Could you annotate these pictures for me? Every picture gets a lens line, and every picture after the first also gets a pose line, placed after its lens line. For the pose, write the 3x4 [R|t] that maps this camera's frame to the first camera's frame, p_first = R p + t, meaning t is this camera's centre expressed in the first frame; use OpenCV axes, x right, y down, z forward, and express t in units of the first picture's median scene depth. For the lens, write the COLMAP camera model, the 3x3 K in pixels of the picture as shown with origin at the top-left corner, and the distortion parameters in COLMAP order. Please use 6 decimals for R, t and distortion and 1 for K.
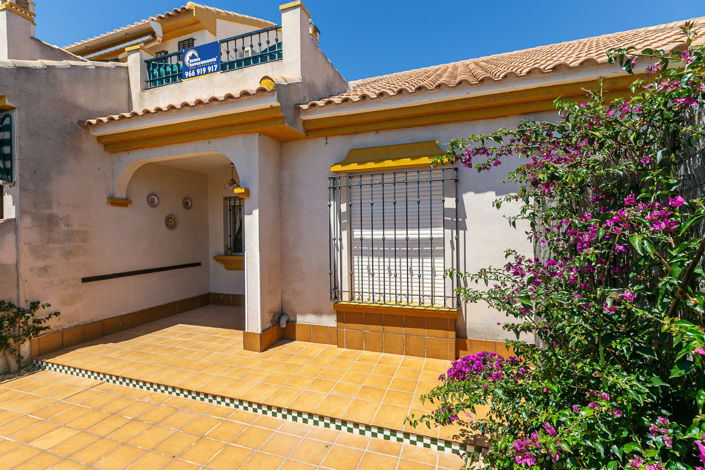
lens RADIAL K [[315.3, 0, 353.4], [0, 315.3, 232.1], [0, 0, 1]] dist [0.001168, -0.000691]
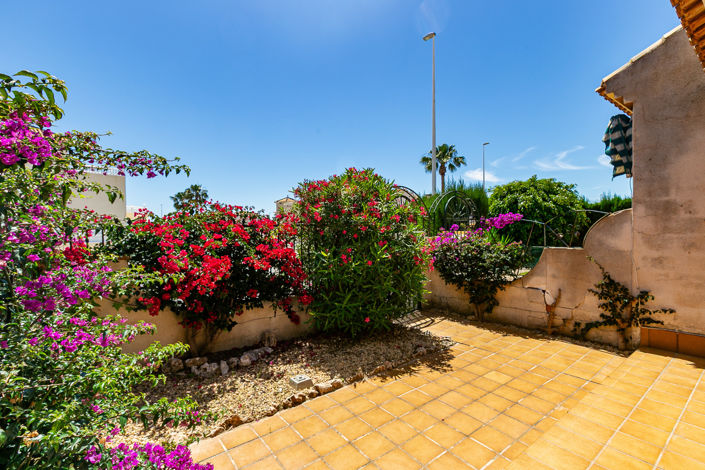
lens RADIAL K [[315.3, 0, 354.3], [0, 315.3, 233.0], [0, 0, 1]] dist [0.001168, -0.000691]
pose [[-0.541010, 0.032500, -0.840388, 0.305985], [0.022793, 0.999453, 0.023978, -0.006996], [0.840708, -0.006182, -0.541454, 0.742589]]
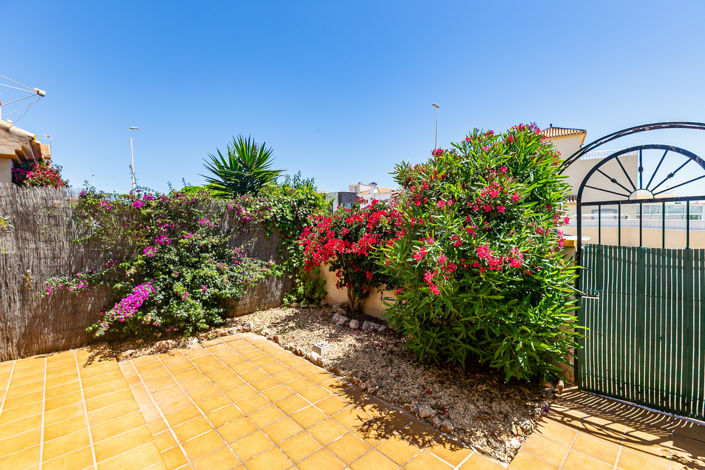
lens RADIAL K [[315.3, 0, 352.8], [0, 315.3, 233.2], [0, 0, 1]] dist [0.001168, -0.000691]
pose [[-0.896022, 0.012230, 0.443840, -0.789562], [0.025841, 0.999363, 0.024631, 0.013169], [-0.443256, 0.033540, -0.895767, 1.004674]]
